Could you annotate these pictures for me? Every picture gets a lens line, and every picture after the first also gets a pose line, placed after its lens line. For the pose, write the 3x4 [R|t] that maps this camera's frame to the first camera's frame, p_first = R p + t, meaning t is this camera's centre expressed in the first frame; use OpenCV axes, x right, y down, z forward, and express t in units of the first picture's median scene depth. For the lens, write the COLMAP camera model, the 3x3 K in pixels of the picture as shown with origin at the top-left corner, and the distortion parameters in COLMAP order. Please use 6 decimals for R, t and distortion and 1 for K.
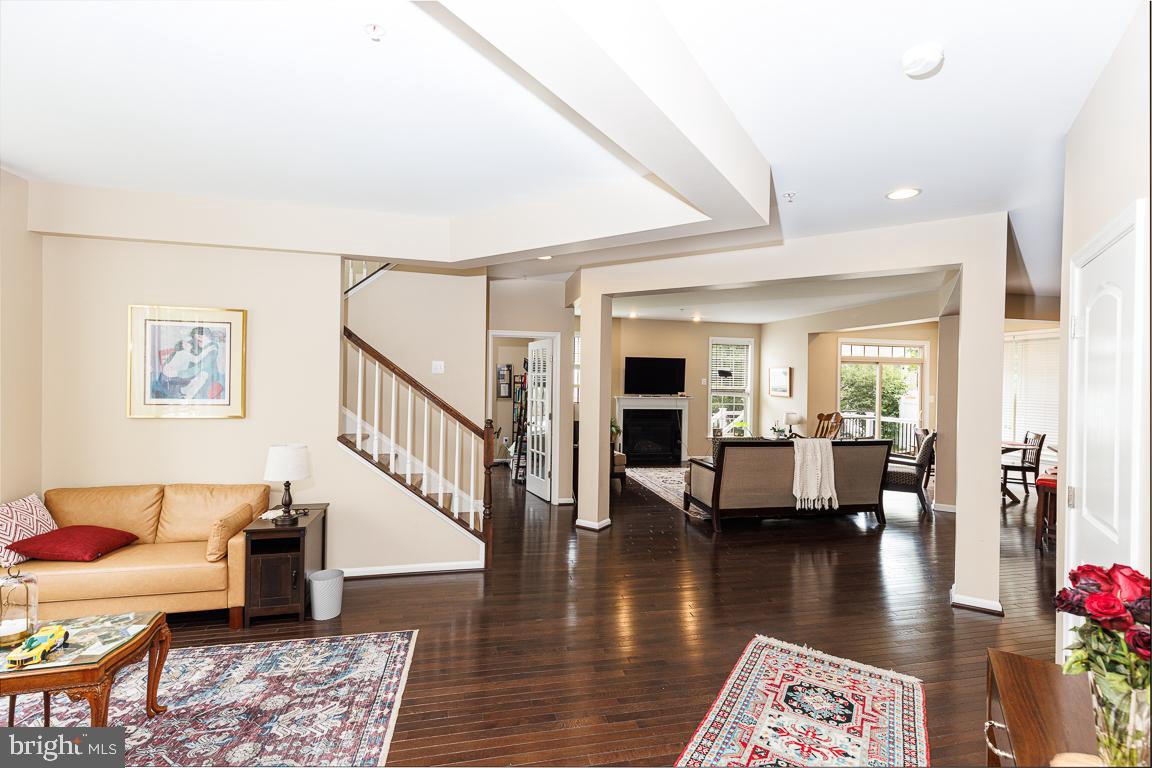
lens RADIAL K [[505.6, 0, 588.9], [0, 505.6, 383.1], [0, 0, 1]] dist [-0.000277, -0.000002]
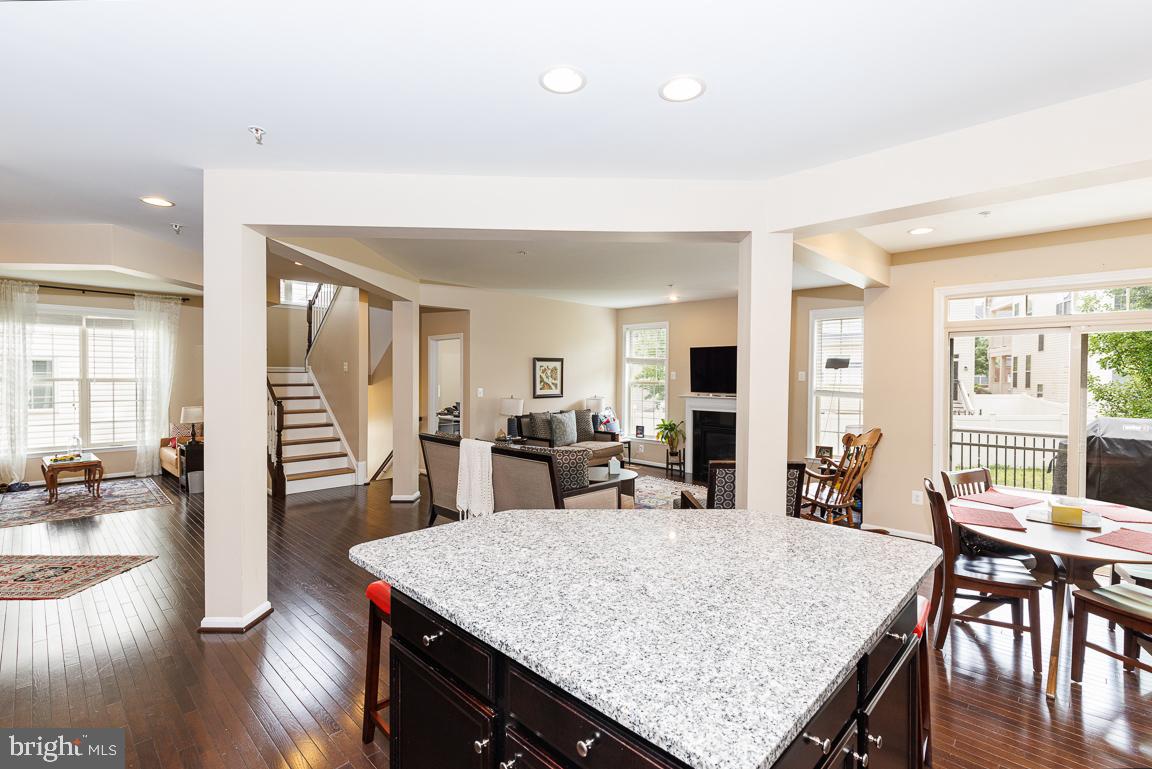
lens RADIAL K [[523.1, 0, 590.8], [0, 523.1, 383.6], [0, 0, 1]] dist [0.000551, 0.000528]
pose [[0.563264, -0.002720, -0.826273, 1.654750], [-0.000142, 0.999994, -0.003388, 0.025958], [0.826277, 0.002026, 0.563260, 0.889582]]
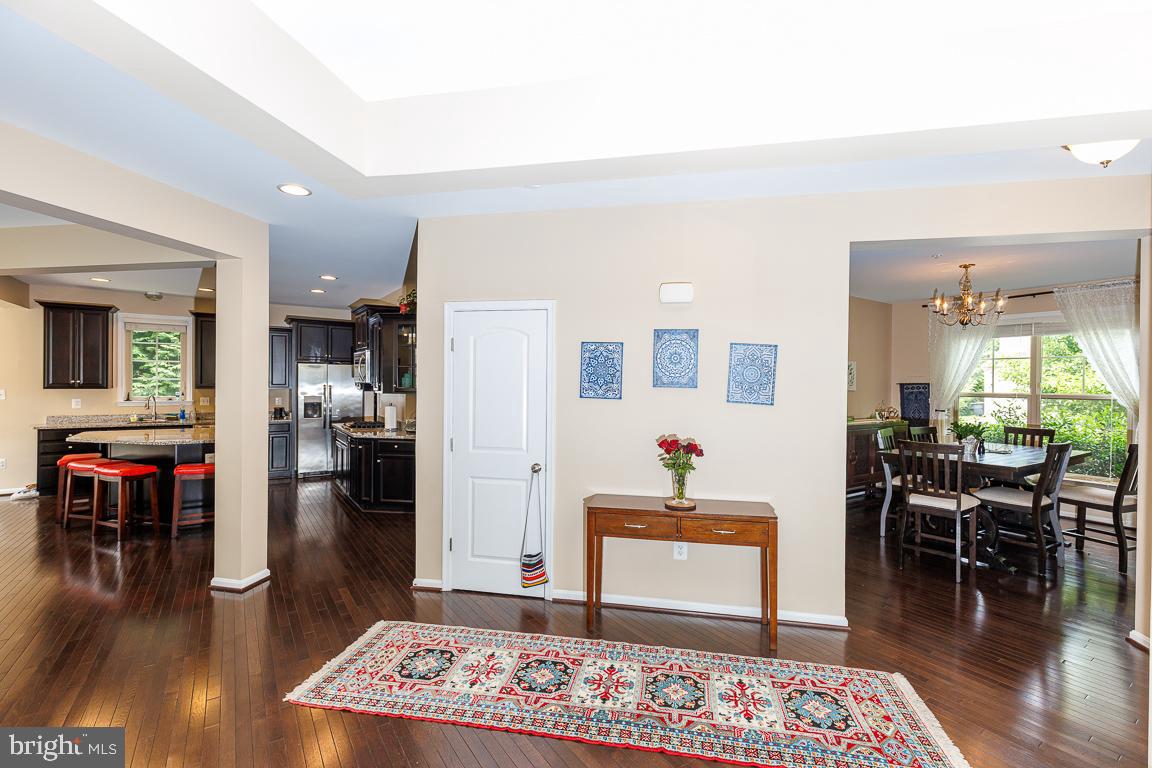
lens RADIAL K [[518.3, 0, 576.0], [0, 518.3, 384.0], [0, 0, 1]] dist [0.000183, 0.000146]
pose [[-0.355813, -0.025573, 0.934207, -0.428542], [-0.010400, 0.999672, 0.023404, -0.008975], [-0.934499, -0.001388, -0.355962, 0.658042]]
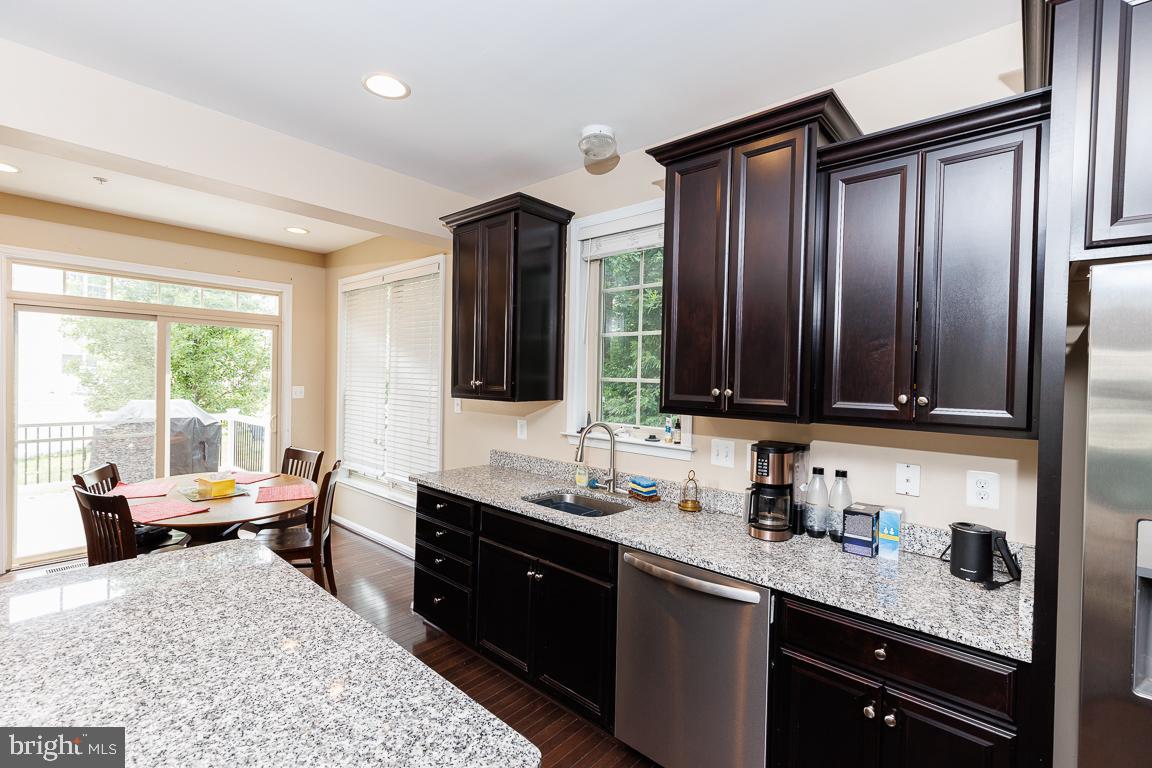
lens RADIAL K [[515.4, 0, 576.0], [0, 515.4, 384.0], [0, 0, 1]] dist [0.013176, 0.000020]
pose [[0.811421, -0.004942, 0.584441, 1.402067], [-0.007955, 0.999778, 0.019497, 0.024555], [-0.584408, -0.020469, 0.811202, 0.879389]]
